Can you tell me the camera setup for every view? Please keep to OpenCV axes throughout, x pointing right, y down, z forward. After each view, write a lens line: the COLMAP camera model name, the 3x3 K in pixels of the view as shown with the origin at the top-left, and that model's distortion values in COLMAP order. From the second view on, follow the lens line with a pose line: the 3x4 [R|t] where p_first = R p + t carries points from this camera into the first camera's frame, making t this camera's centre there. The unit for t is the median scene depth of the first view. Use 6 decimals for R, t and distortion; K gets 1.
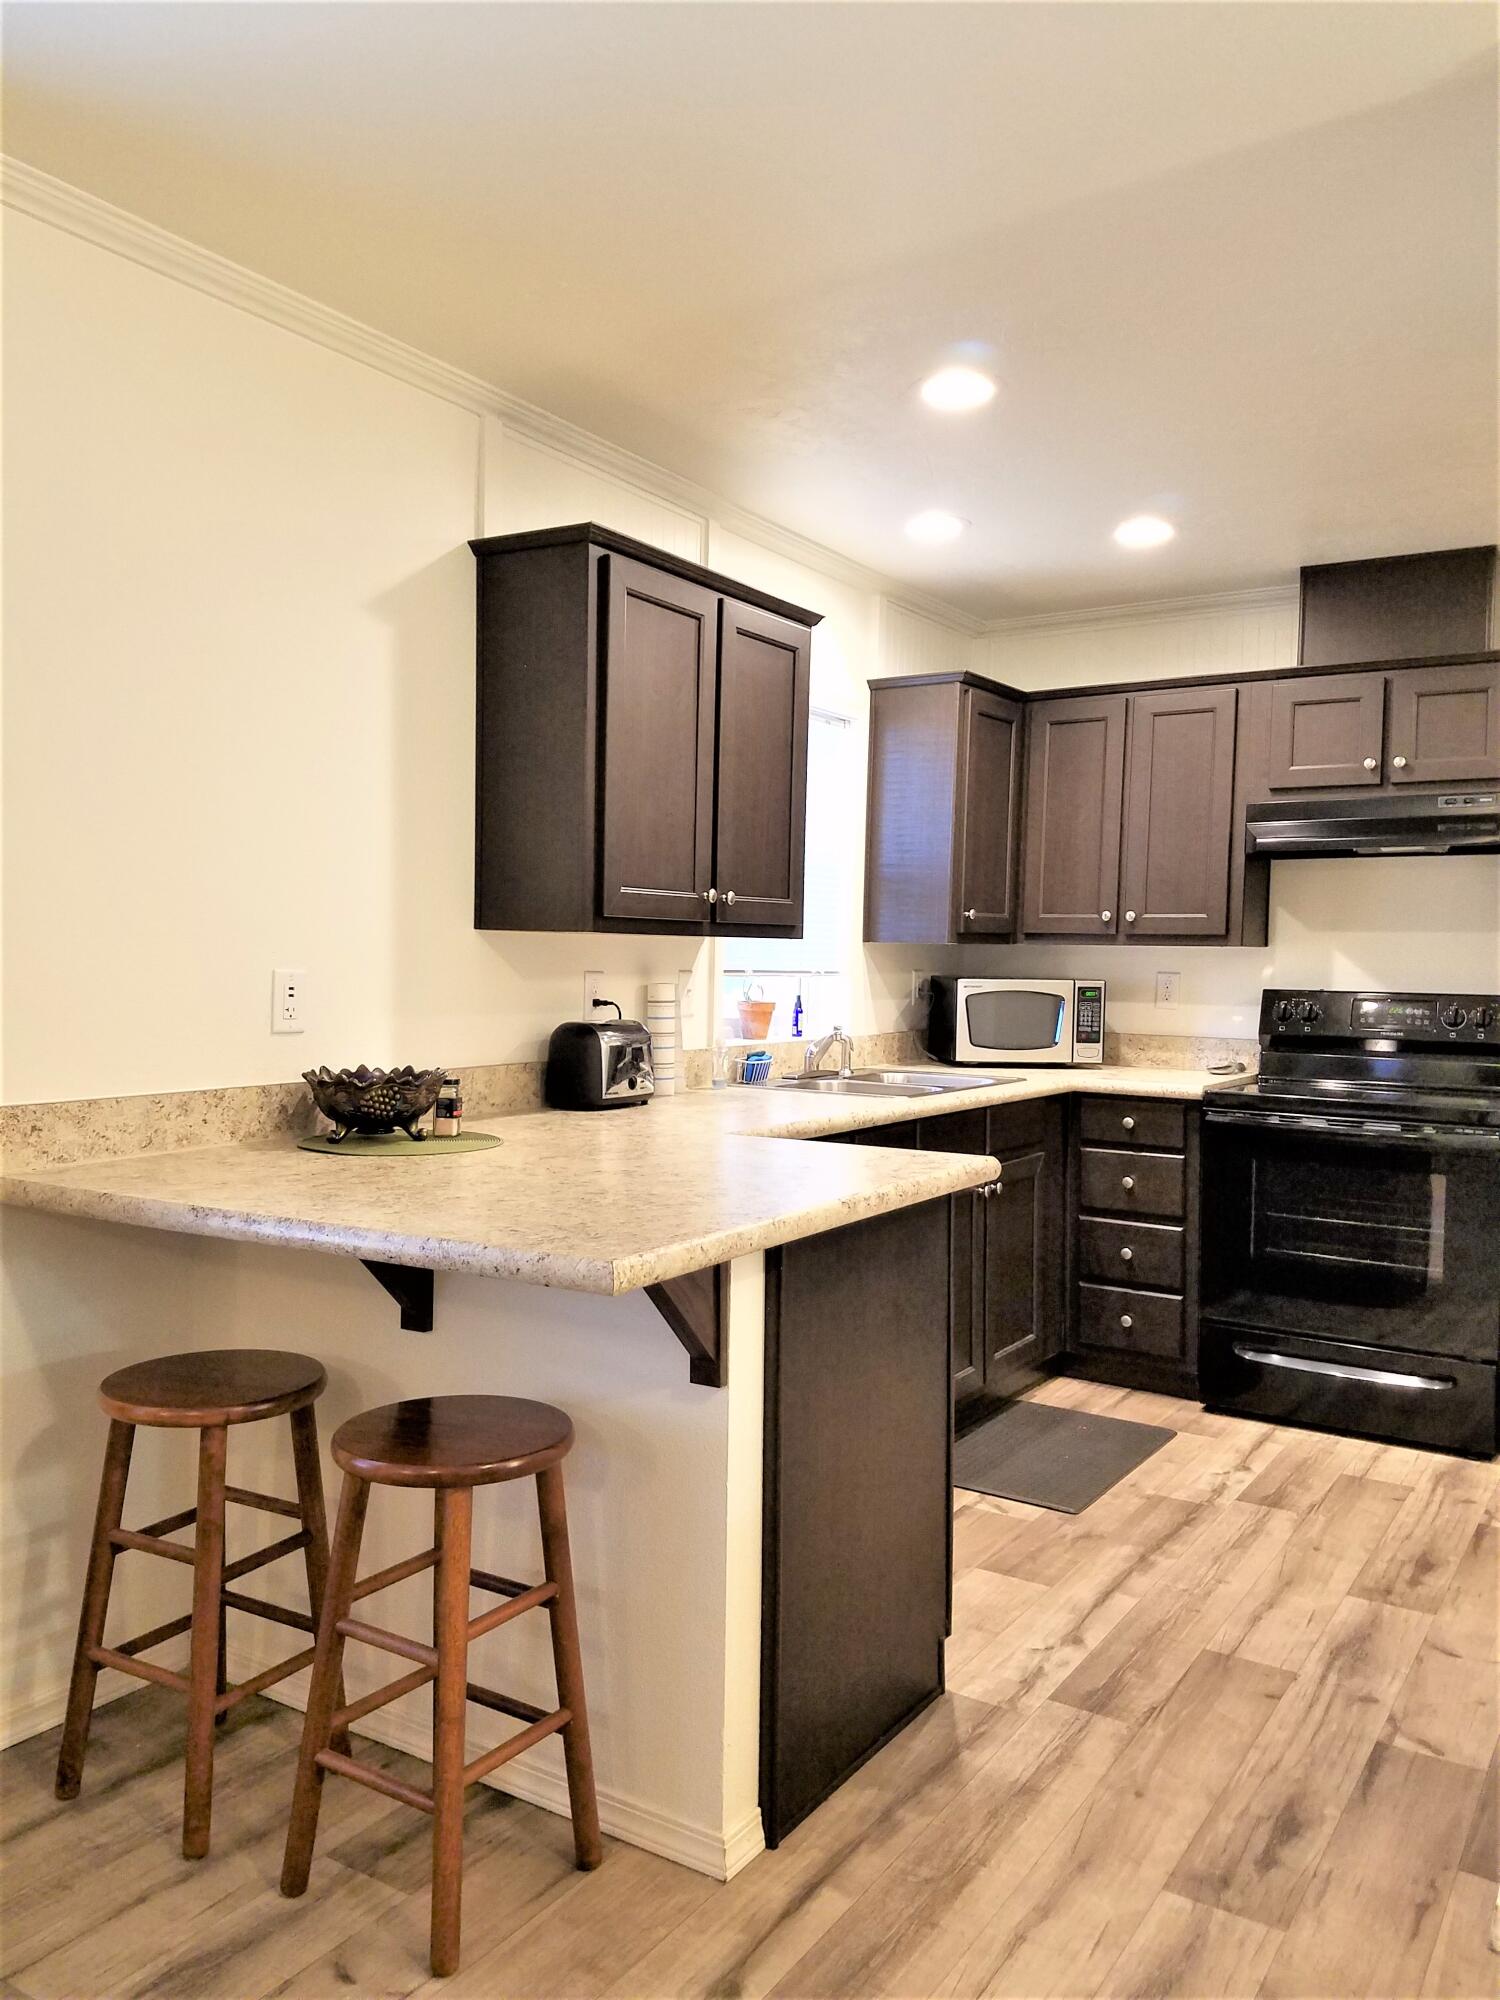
lens RADIAL K [[1544.2, 0, 702.7], [0, 1544.2, 987.5], [0, 0, 1]] dist [0.057273, -0.070979]
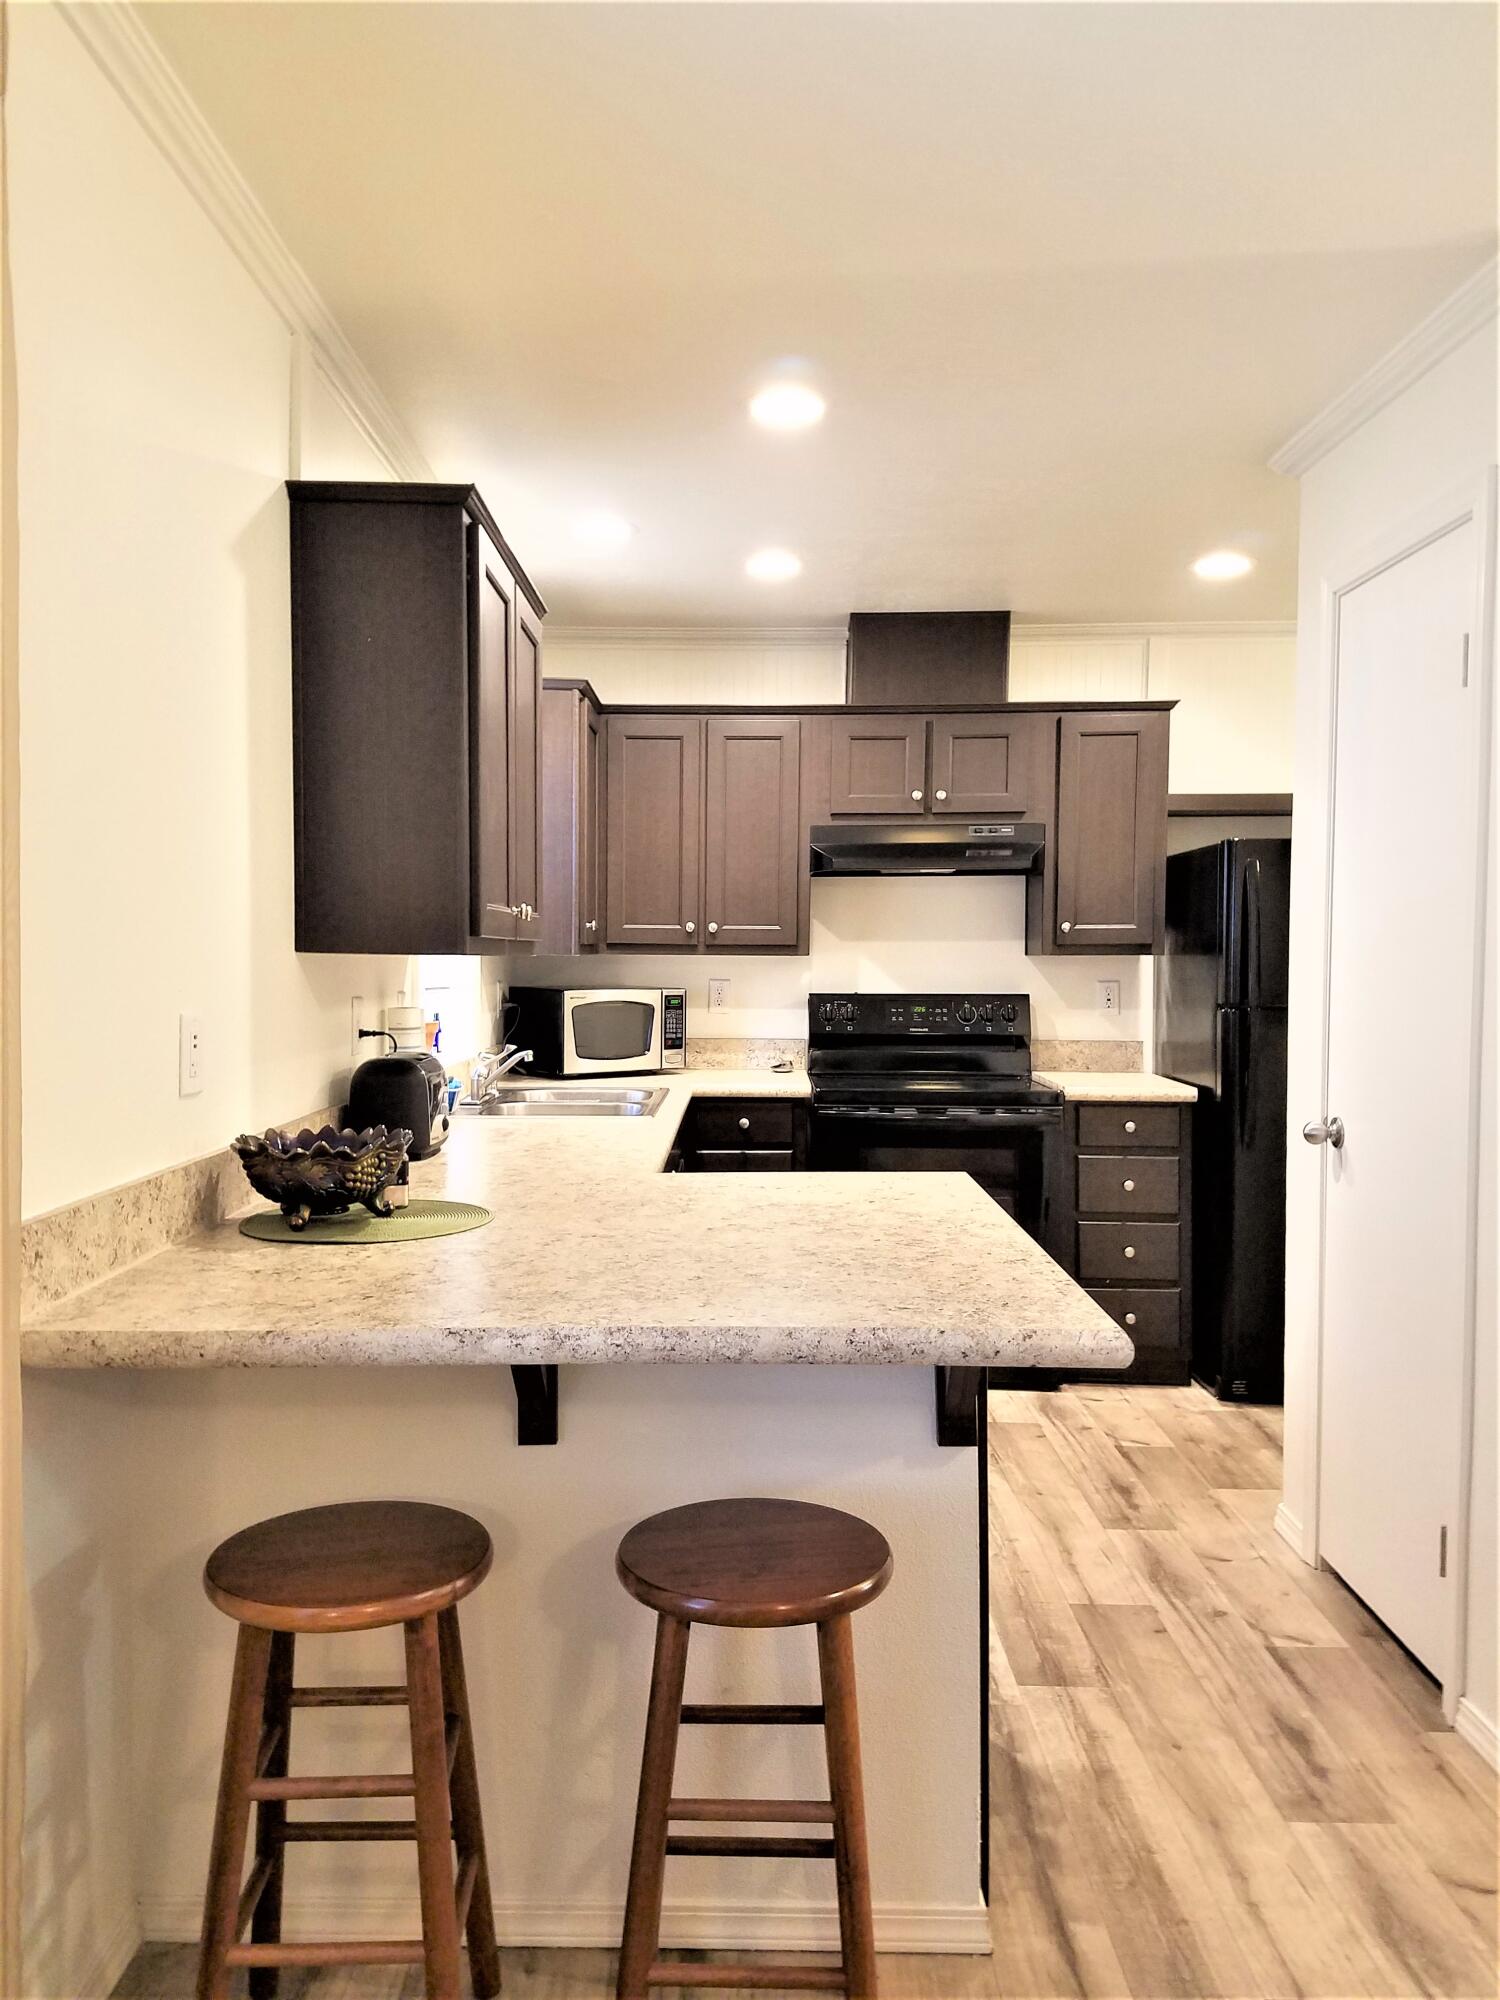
lens RADIAL K [[1544.2, 0, 715.2], [0, 1544.2, 987.5], [0, 0, 1]] dist [0.057273, -0.070979]
pose [[0.840775, -0.020321, 0.541004, -0.409510], [0.016446, 0.999793, 0.011995, -0.025318], [-0.541136, -0.001188, 0.840935, 0.179689]]
